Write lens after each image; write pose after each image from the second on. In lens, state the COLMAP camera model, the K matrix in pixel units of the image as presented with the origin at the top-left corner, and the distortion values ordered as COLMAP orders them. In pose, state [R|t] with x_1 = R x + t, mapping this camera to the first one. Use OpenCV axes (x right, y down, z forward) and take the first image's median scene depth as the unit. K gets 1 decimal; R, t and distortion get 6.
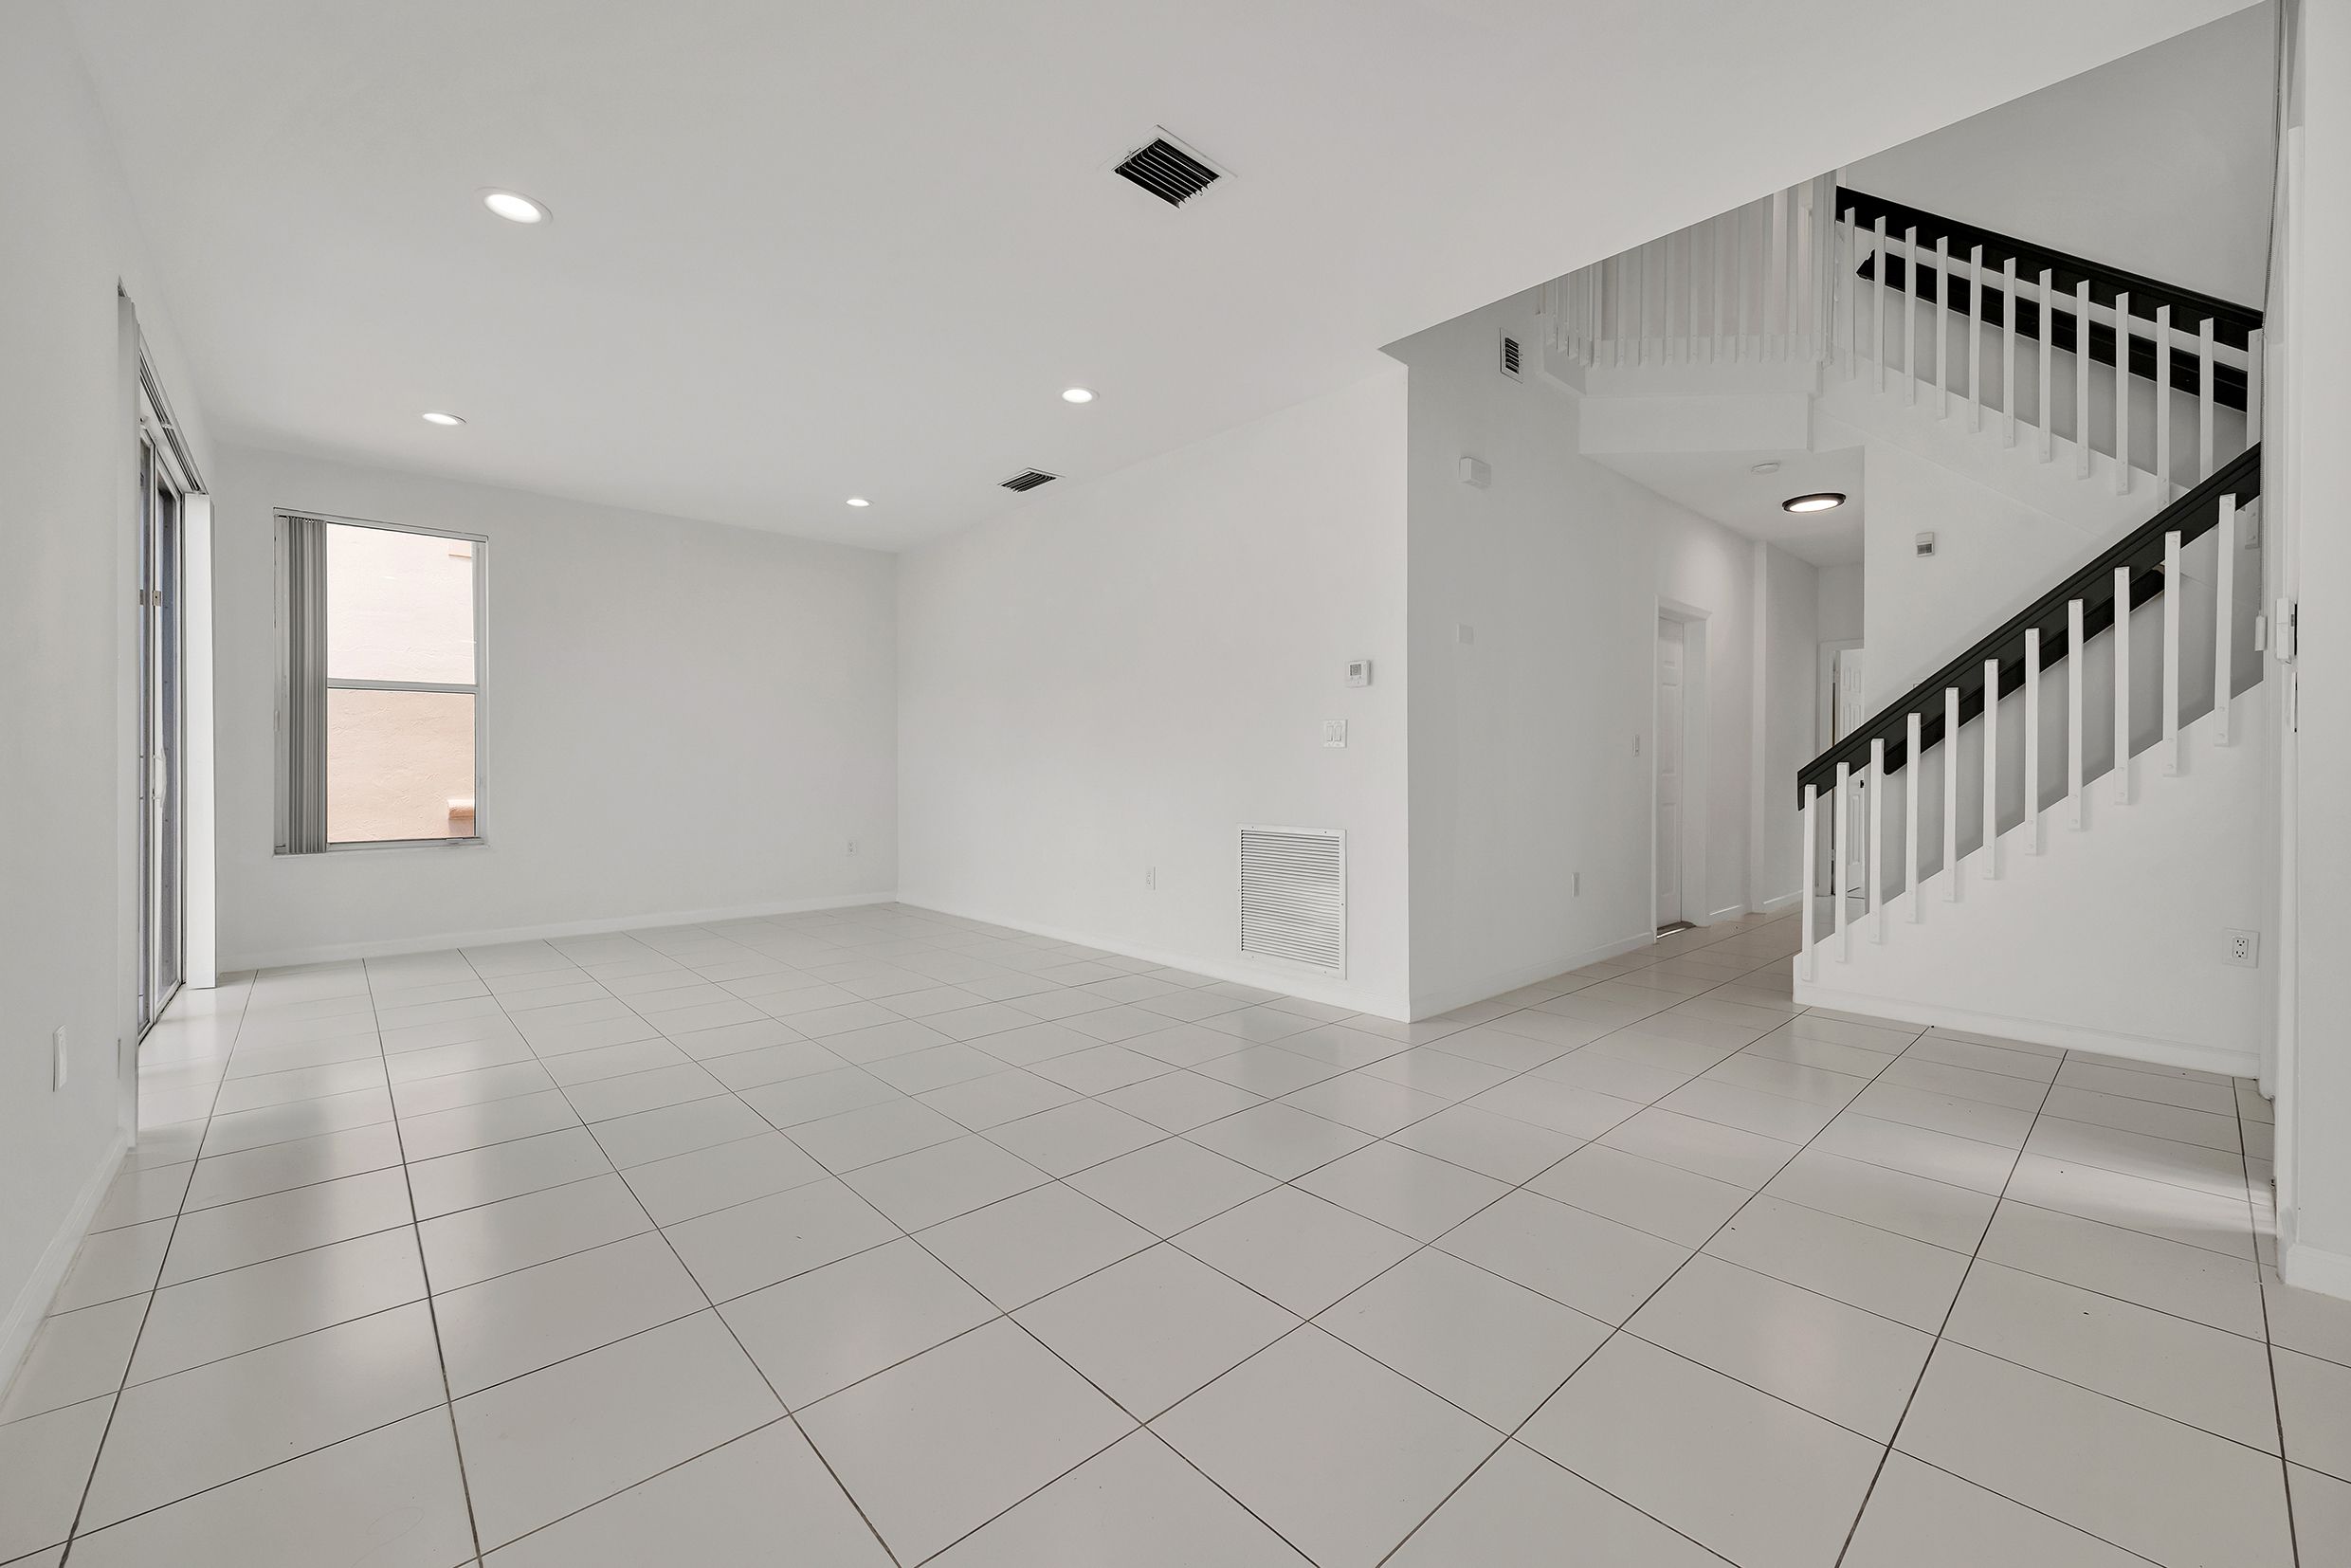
lens RADIAL K [[945.9, 0, 1167.4], [0, 945.9, 770.0], [0, 0, 1]] dist [-0.007871, -0.000528]
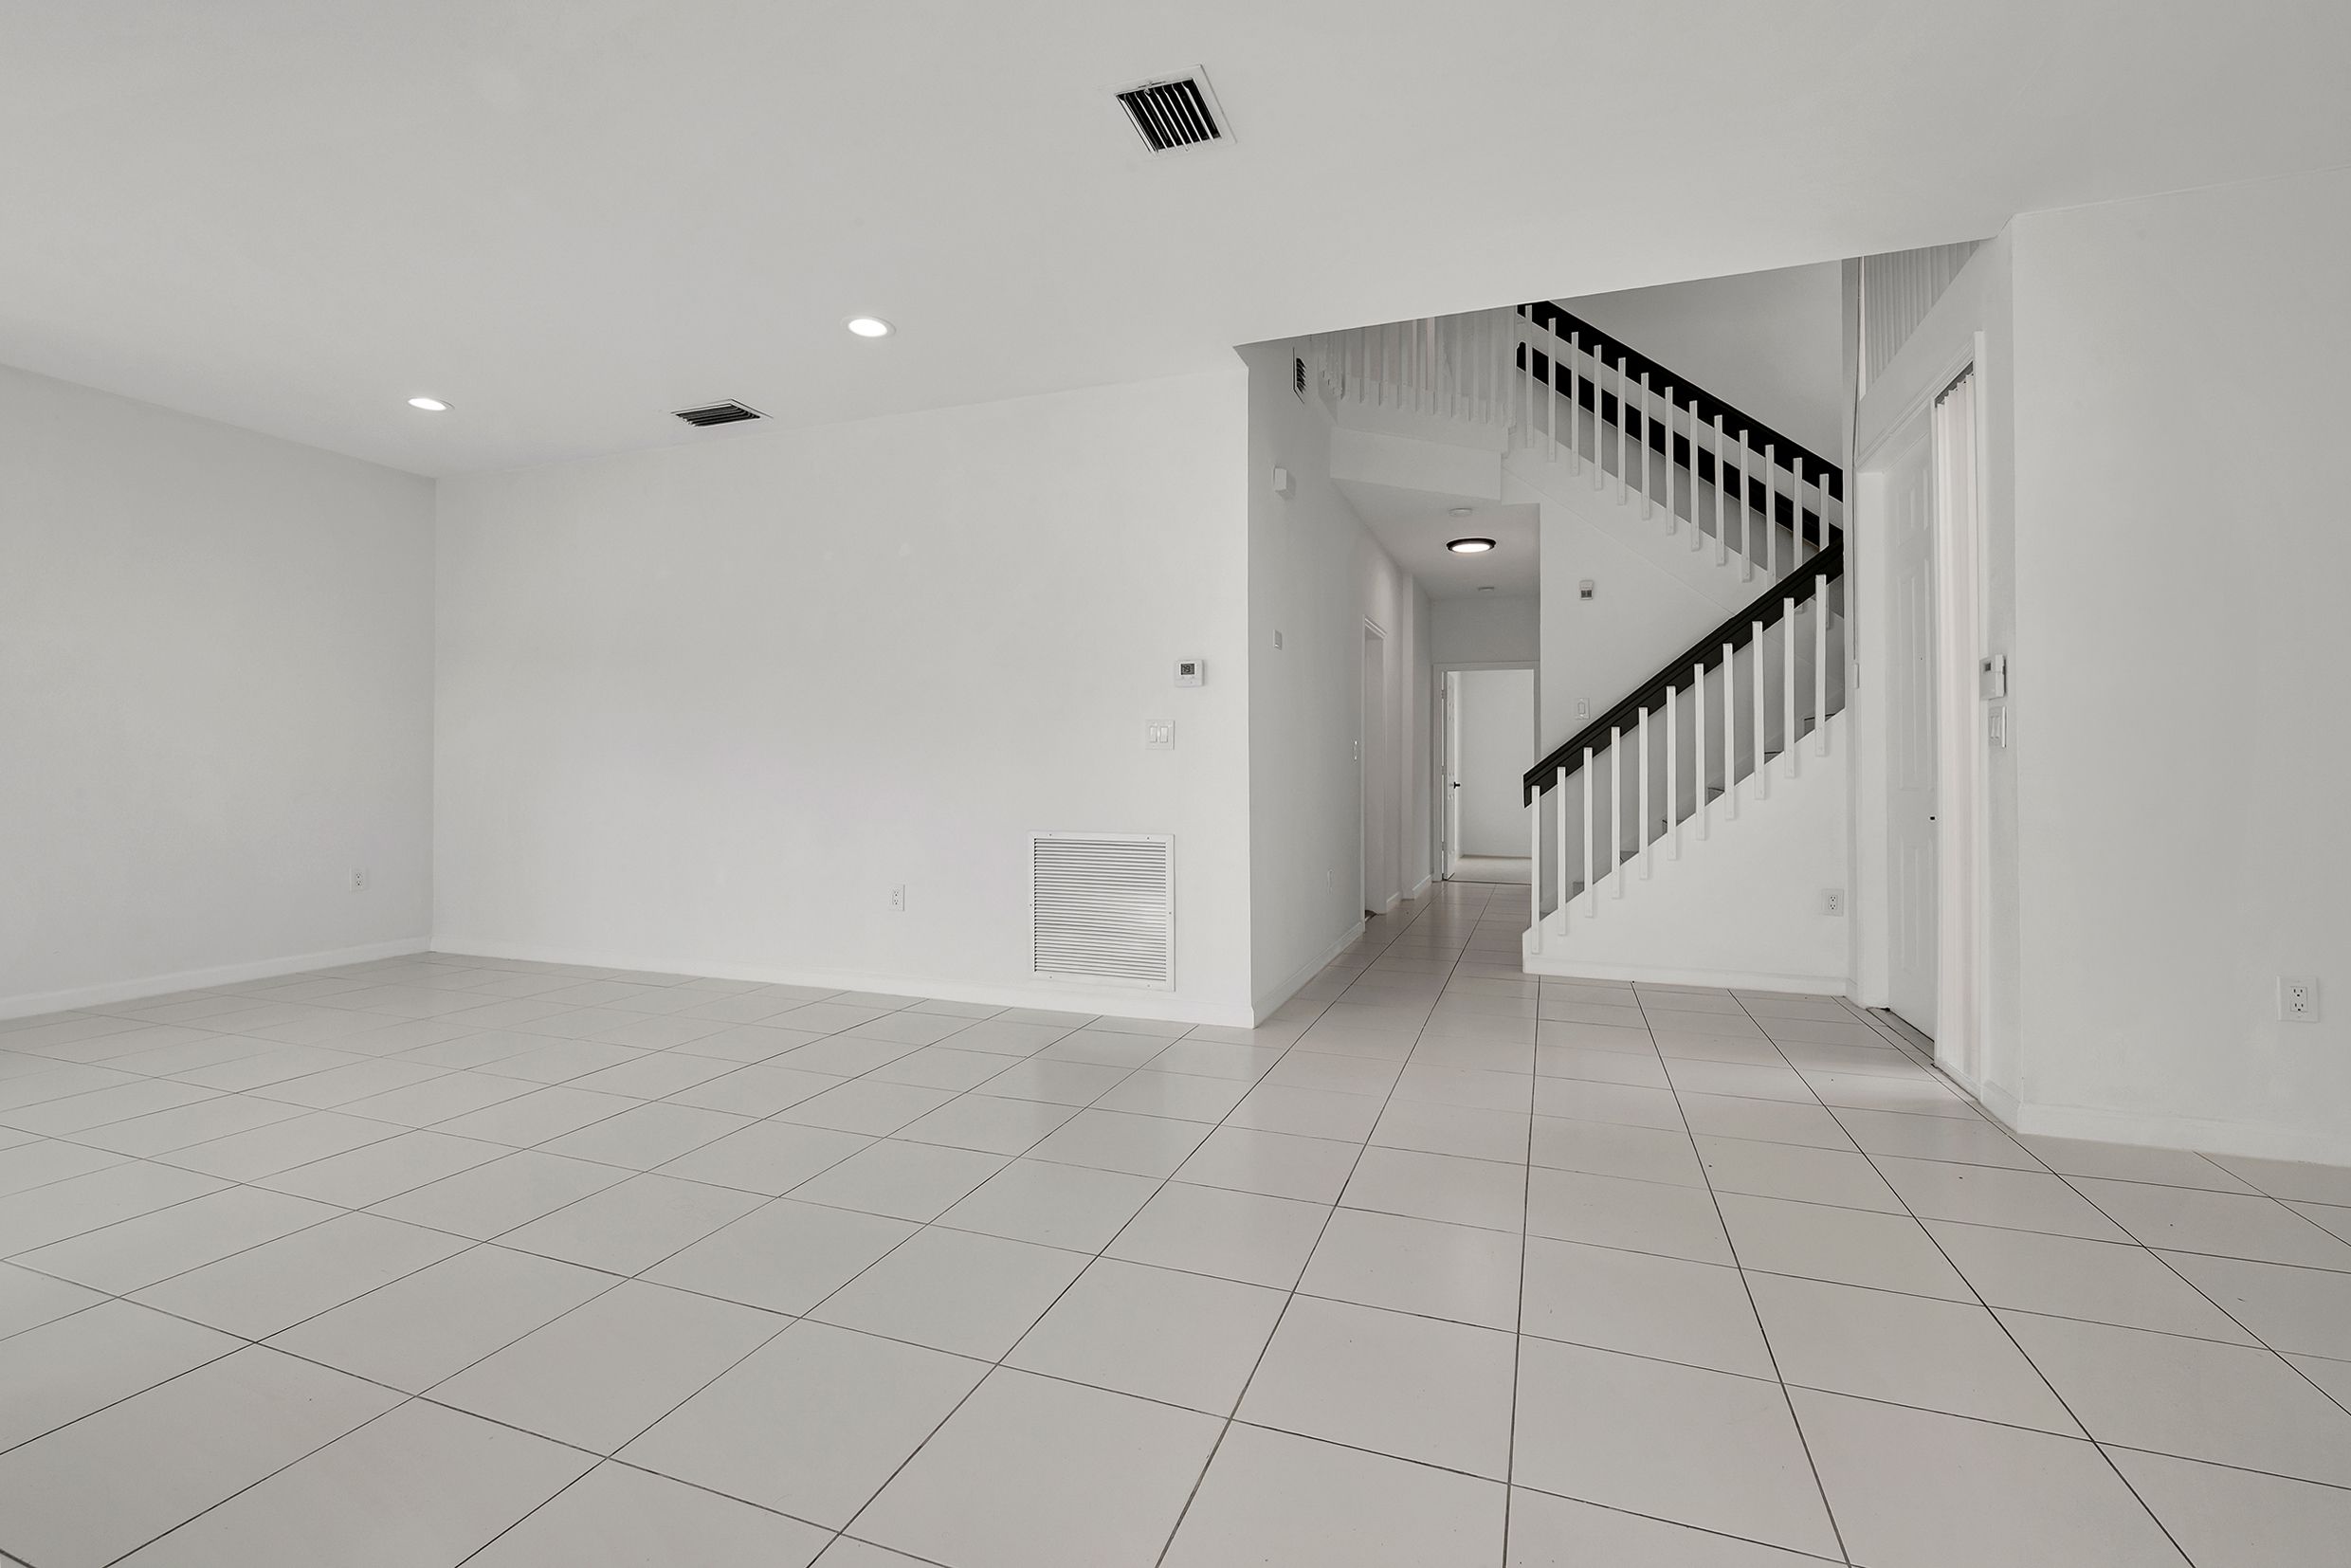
lens RADIAL K [[999.7, 0, 1165.0], [0, 999.7, 760.5], [0, 0, 1]] dist [0.000637, -0.000003]
pose [[0.886580, 0.008231, 0.462502, -0.287638], [-0.001531, 0.999888, -0.014859, 0.002682], [-0.462573, 0.012466, 0.886494, 0.099137]]
